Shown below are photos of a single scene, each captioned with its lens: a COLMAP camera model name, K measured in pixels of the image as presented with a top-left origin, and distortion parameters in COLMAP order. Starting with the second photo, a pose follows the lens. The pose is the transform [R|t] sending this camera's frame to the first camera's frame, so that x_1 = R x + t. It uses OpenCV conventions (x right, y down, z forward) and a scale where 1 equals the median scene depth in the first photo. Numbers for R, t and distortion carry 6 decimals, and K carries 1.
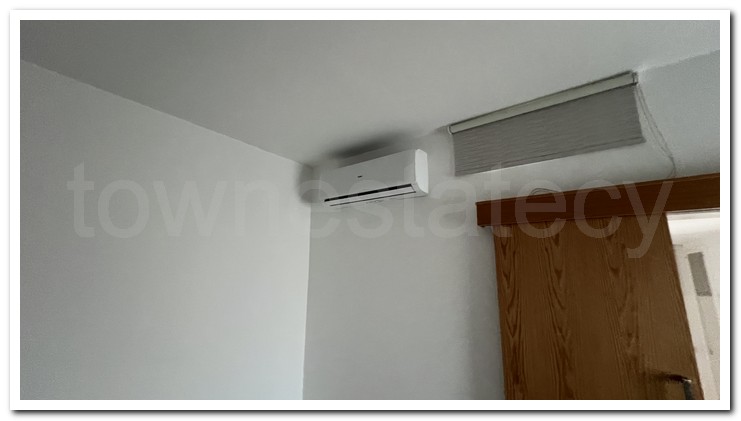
lens RADIAL K [[280.1, 0, 367.4], [0, 280.1, 208.1], [0, 0, 1]] dist [-0.002429, 0.001149]
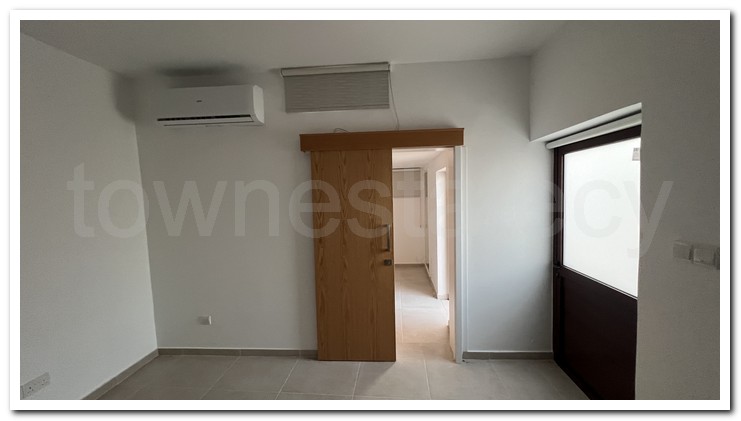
lens RADIAL K [[280.1, 0, 371.4], [0, 280.1, 211.2], [0, 0, 1]] dist [-0.002429, 0.001149]
pose [[0.834560, -0.071410, 0.546269, -0.122091], [-0.075655, 0.967314, 0.242032, -0.015165], [-0.545697, -0.243318, 0.801879, -0.465345]]
